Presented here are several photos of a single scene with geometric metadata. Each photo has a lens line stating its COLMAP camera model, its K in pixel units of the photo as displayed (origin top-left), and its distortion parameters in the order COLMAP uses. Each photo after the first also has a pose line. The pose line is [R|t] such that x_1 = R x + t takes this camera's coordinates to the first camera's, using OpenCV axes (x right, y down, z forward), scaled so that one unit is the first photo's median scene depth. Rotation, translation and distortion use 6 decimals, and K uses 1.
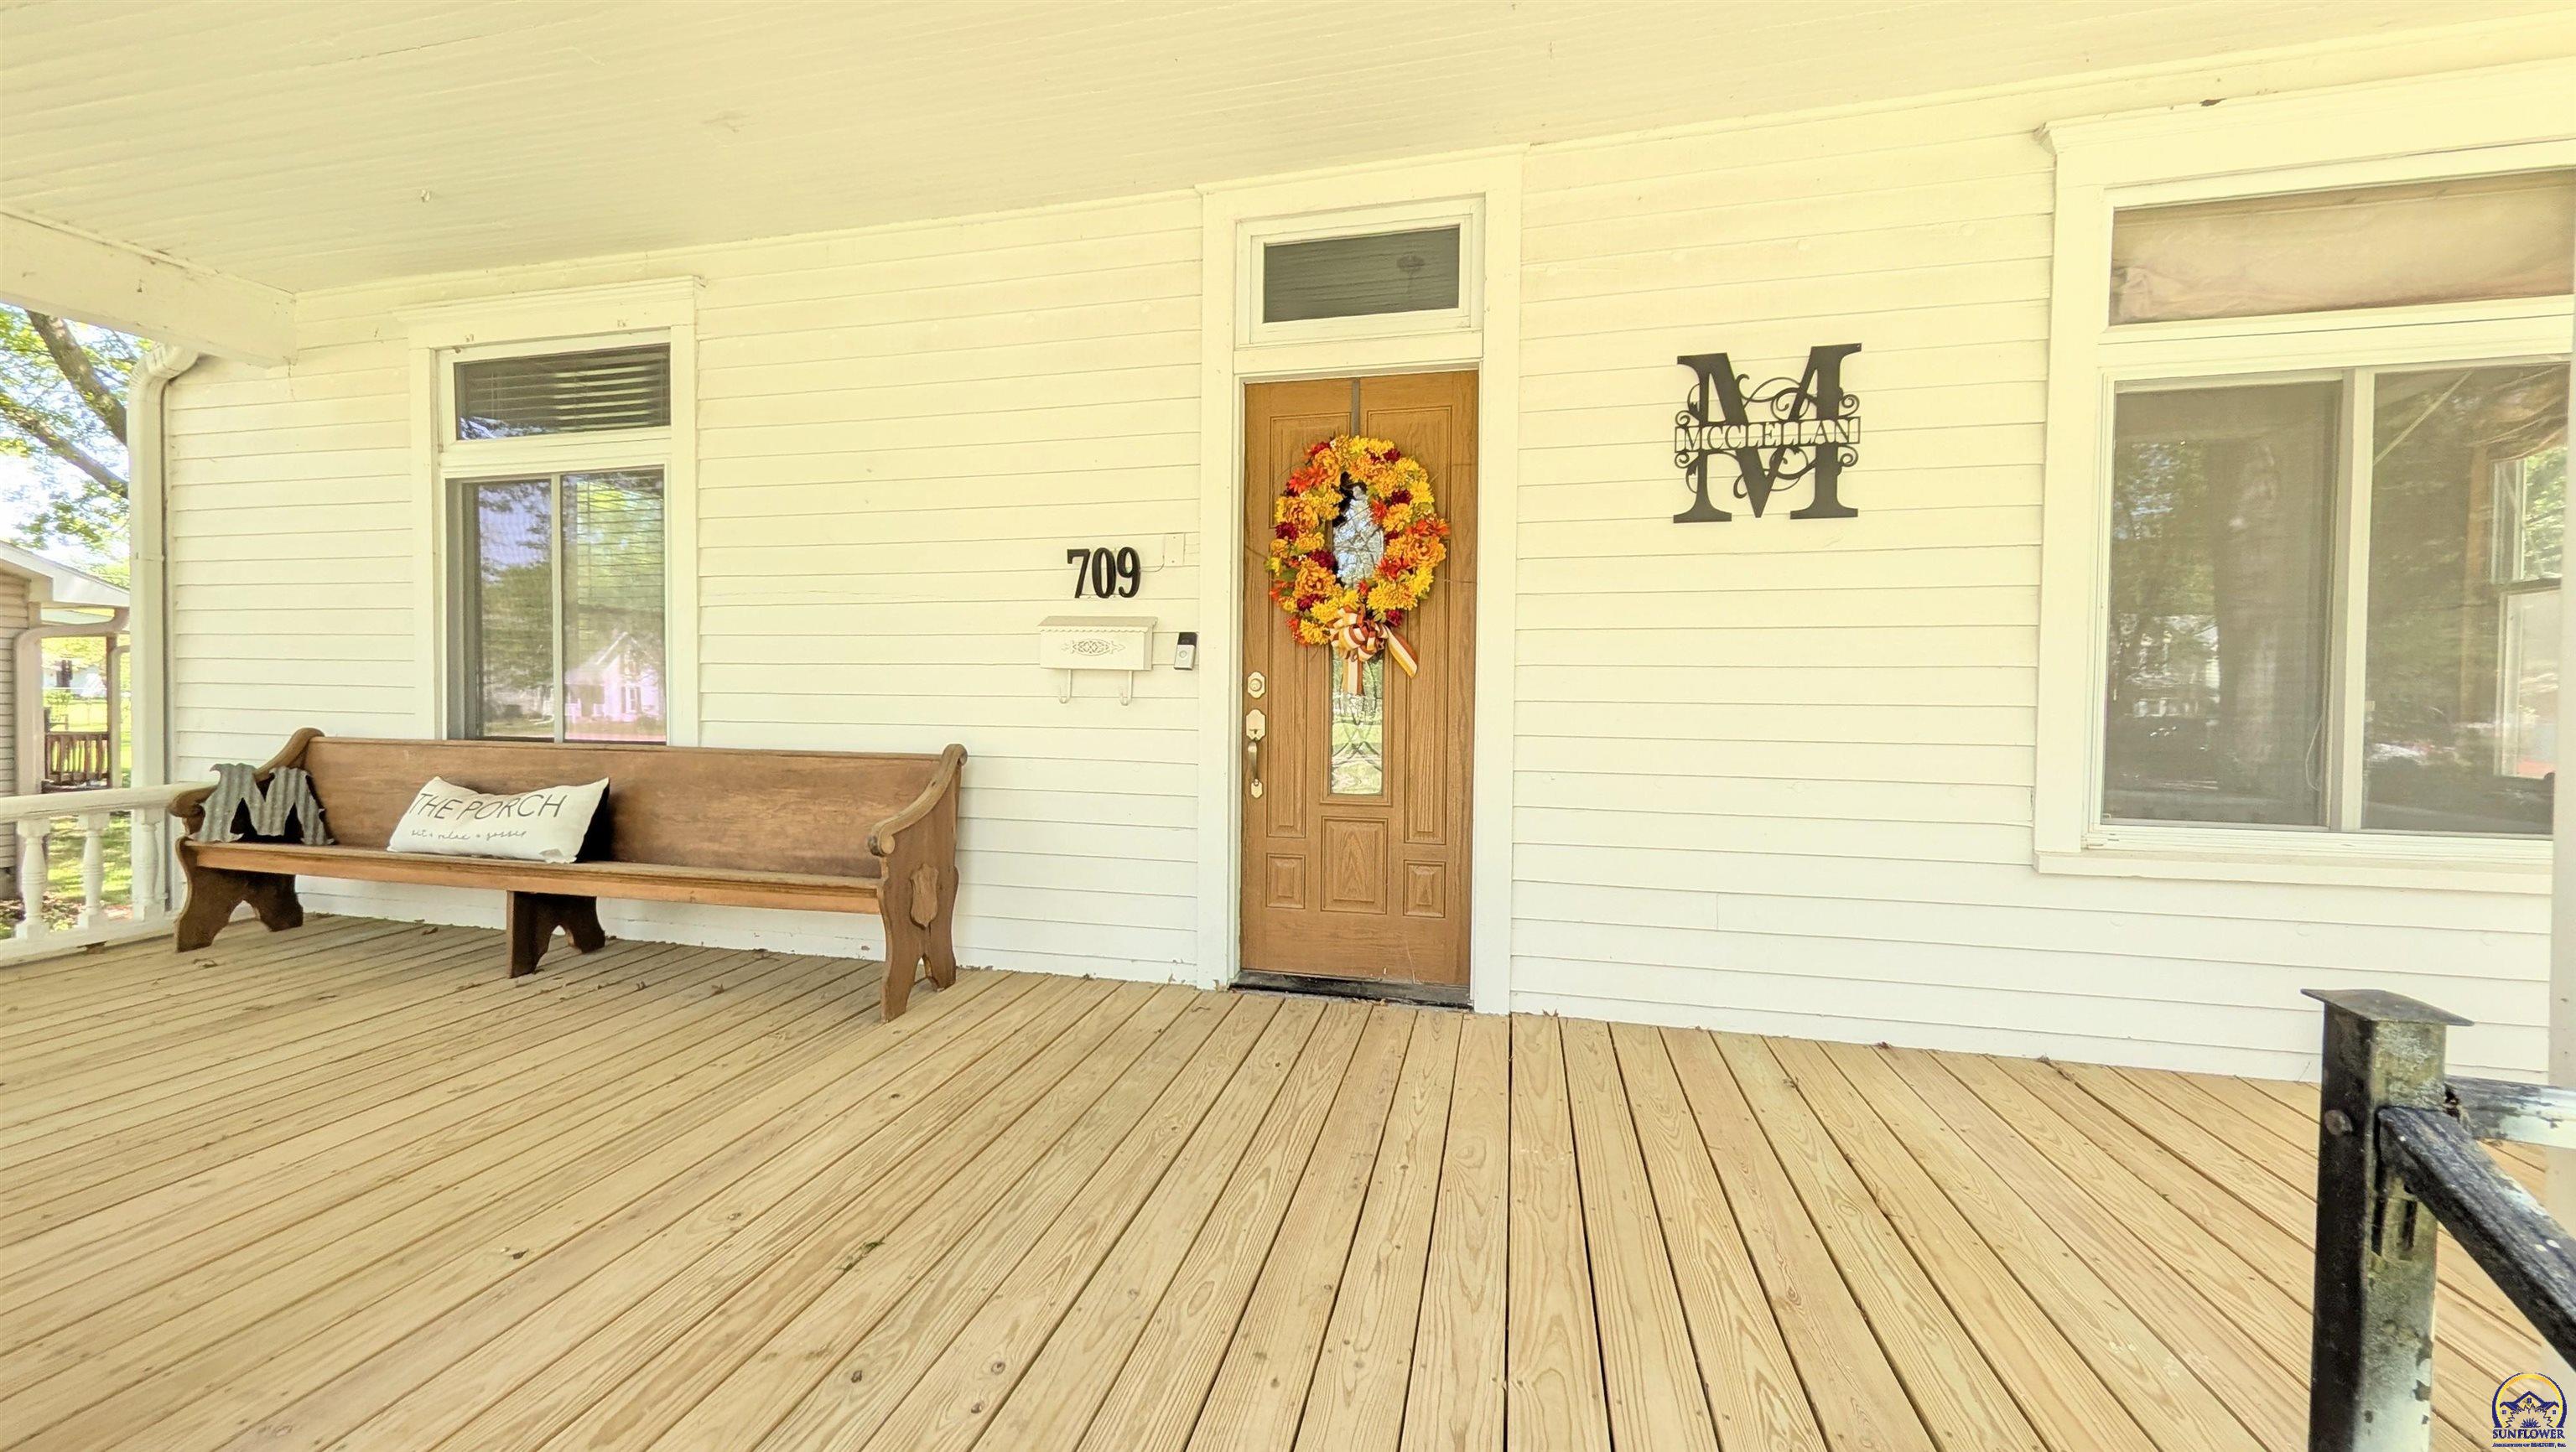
lens RADIAL K [[1015.9, 0, 1290.3], [0, 1015.9, 711.5], [0, 0, 1]] dist [0.008328, 0.000066]
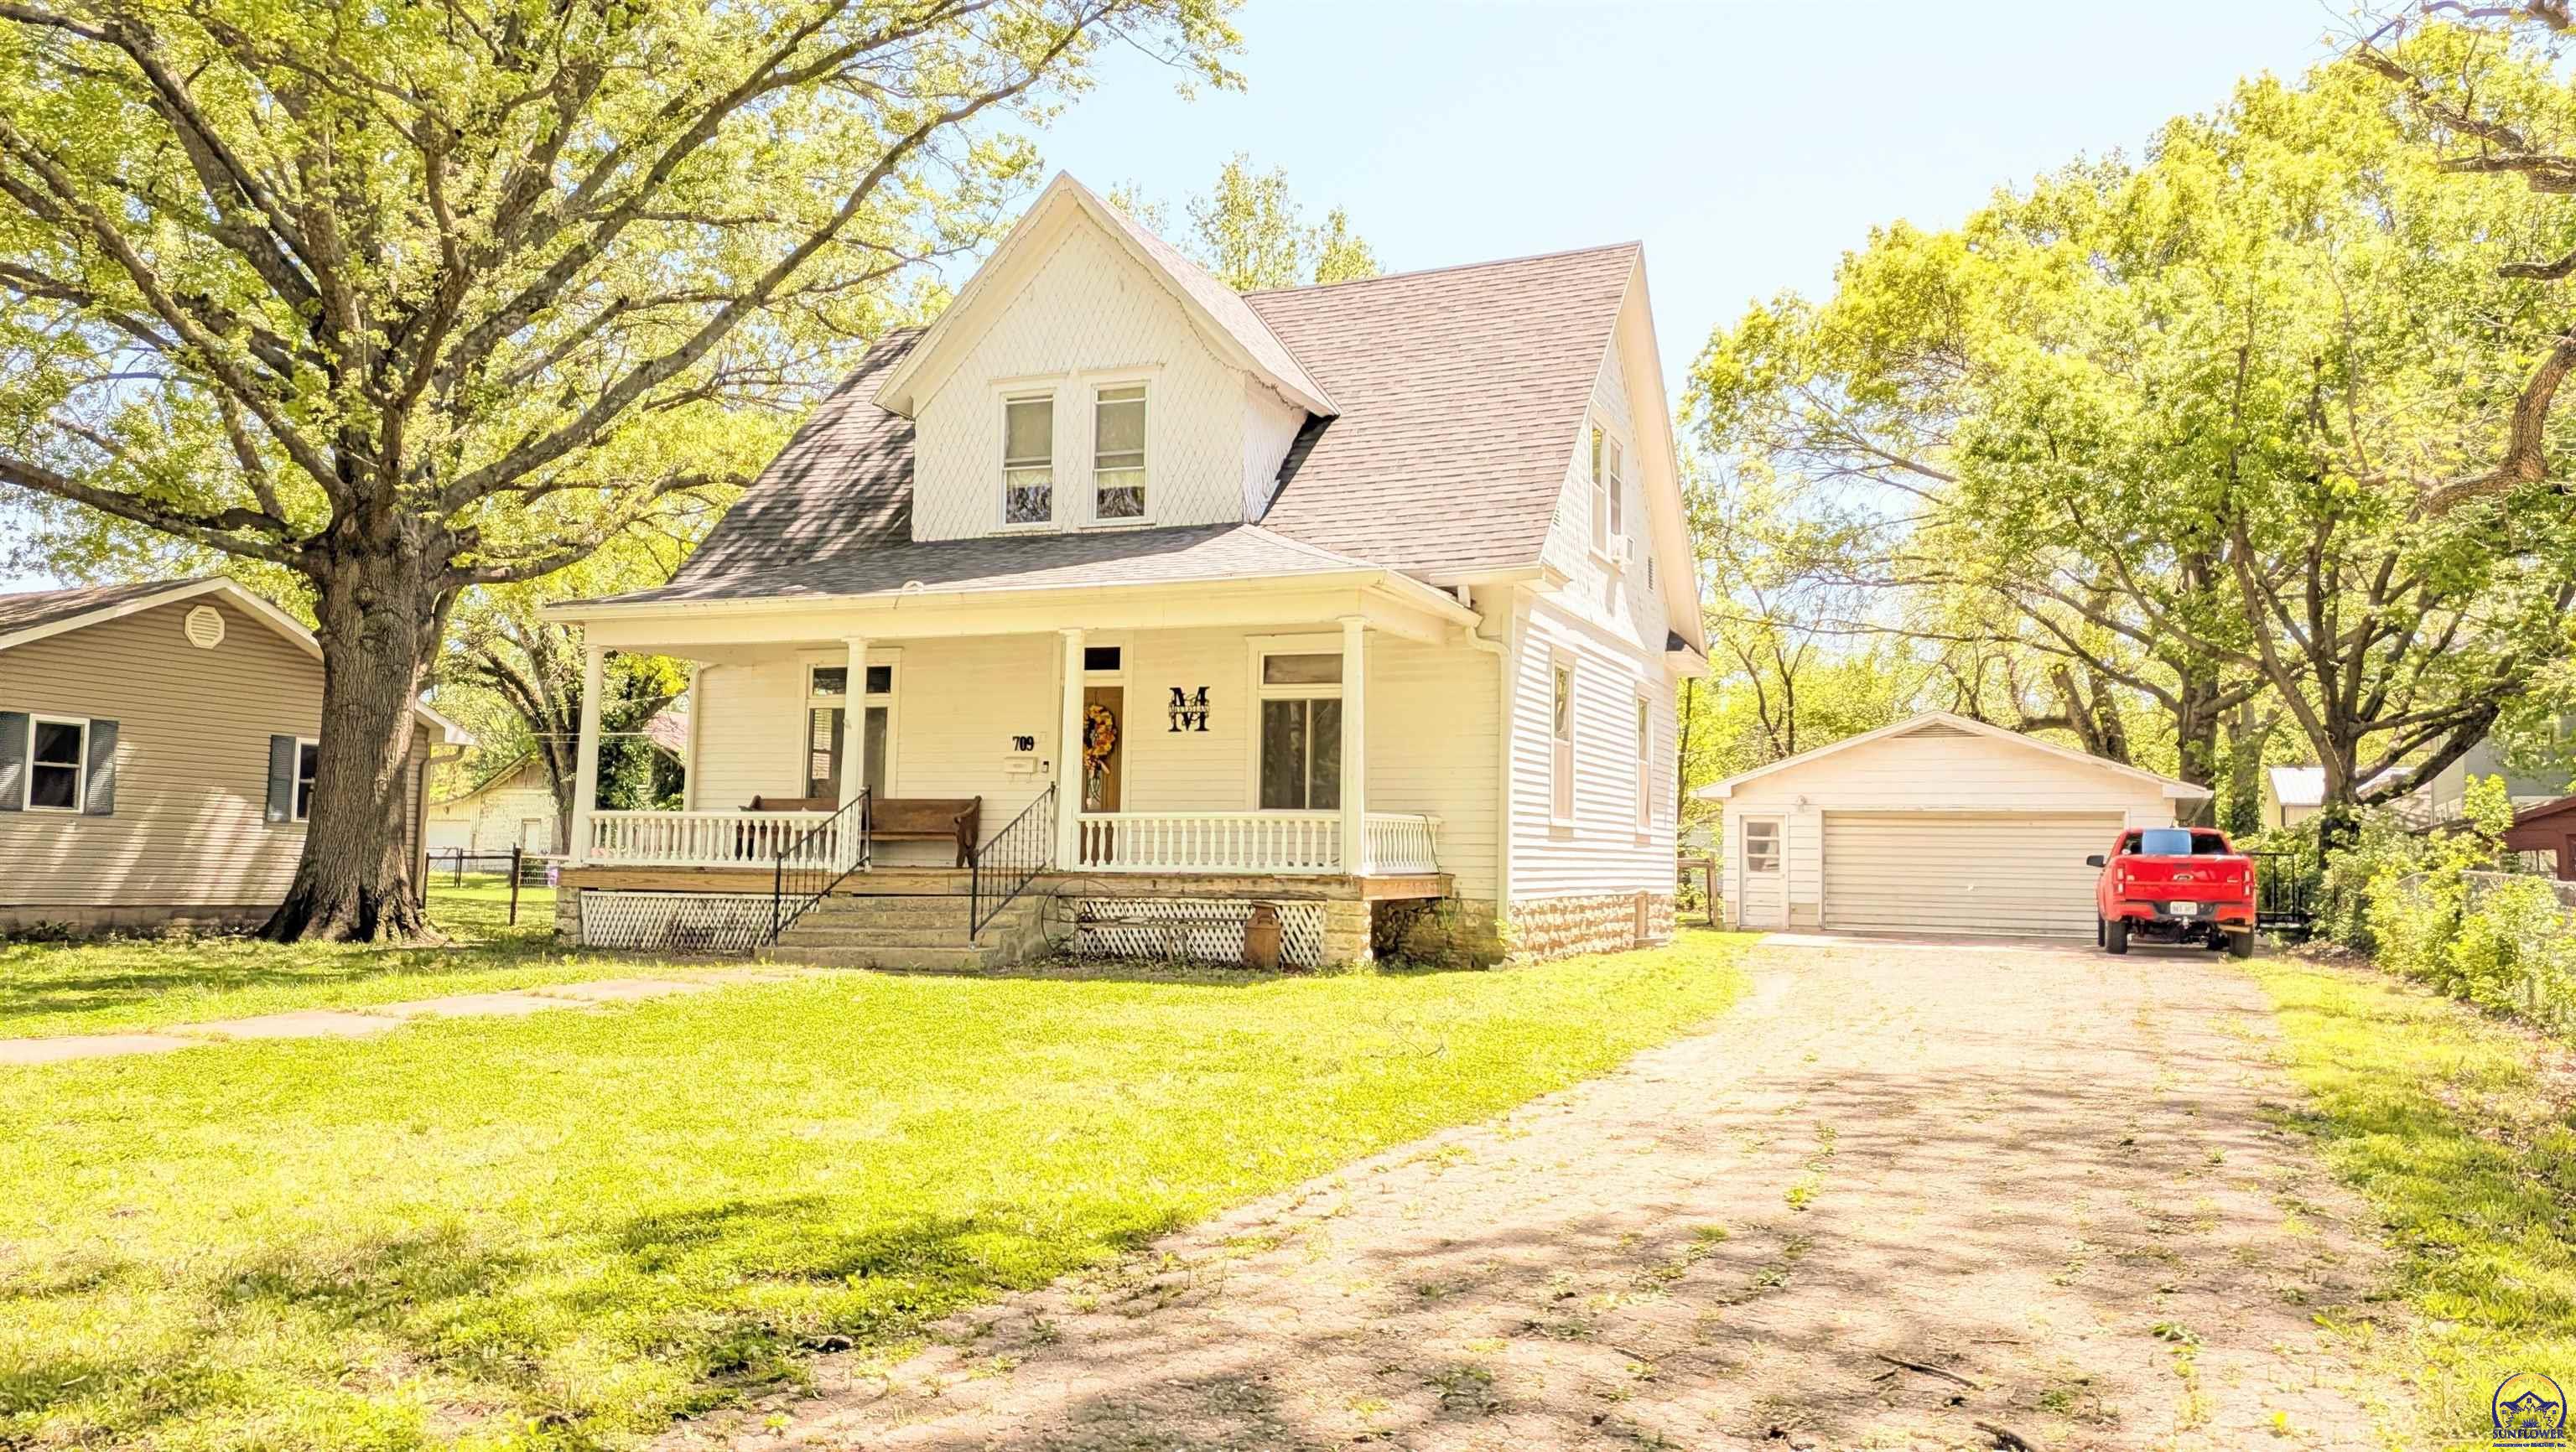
lens RADIAL K [[1908.1, 0, 1338.1], [0, 1908.1, 722.3], [0, 0, 1]] dist [0.042823, -0.000477]
pose [[0.992307, -0.004100, -0.123733, 1.695805], [-0.007383, 0.995713, -0.092205, 0.381910], [0.123581, 0.092409, 0.988022, -5.315193]]
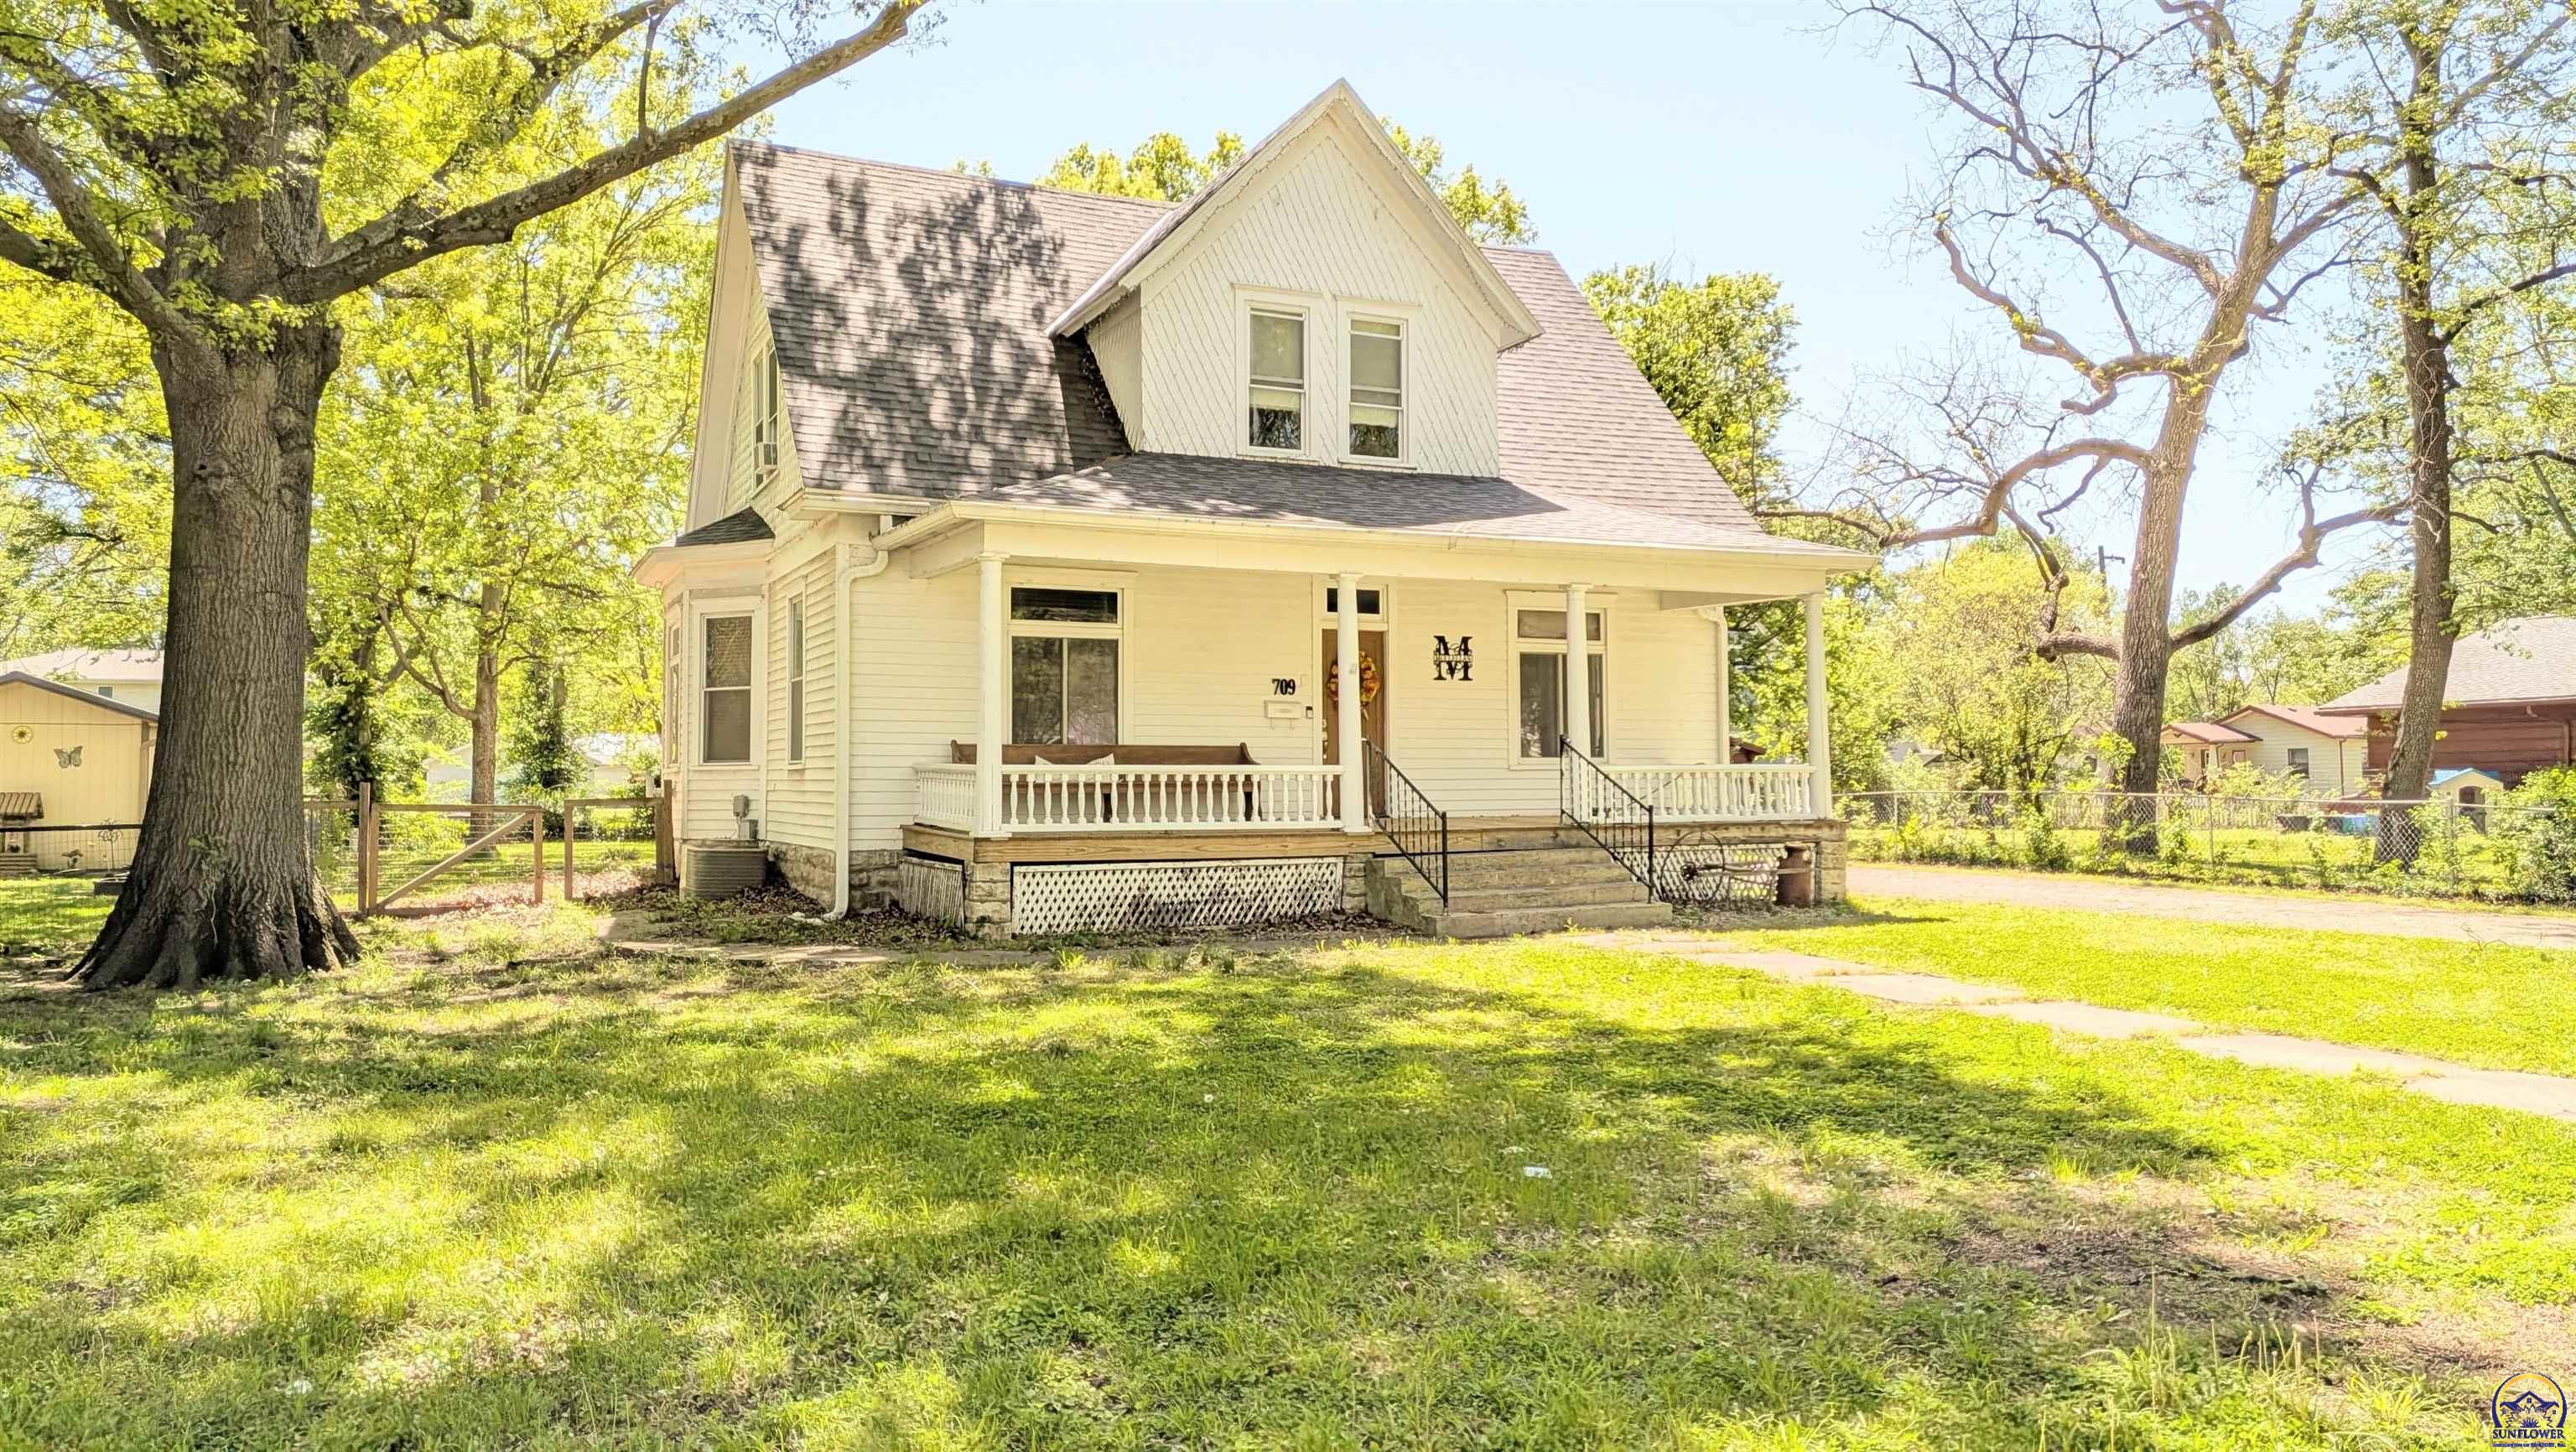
lens RADIAL K [[1919.7, 0, 1374.7], [0, 1919.7, 690.7], [0, 0, 1]] dist [0.033079, 0.000251]
pose [[0.751492, 0.020259, 0.659431, -4.026439], [0.020064, 0.998364, -0.053537, 0.205389], [-0.659437, 0.053463, 0.749857, -3.756255]]
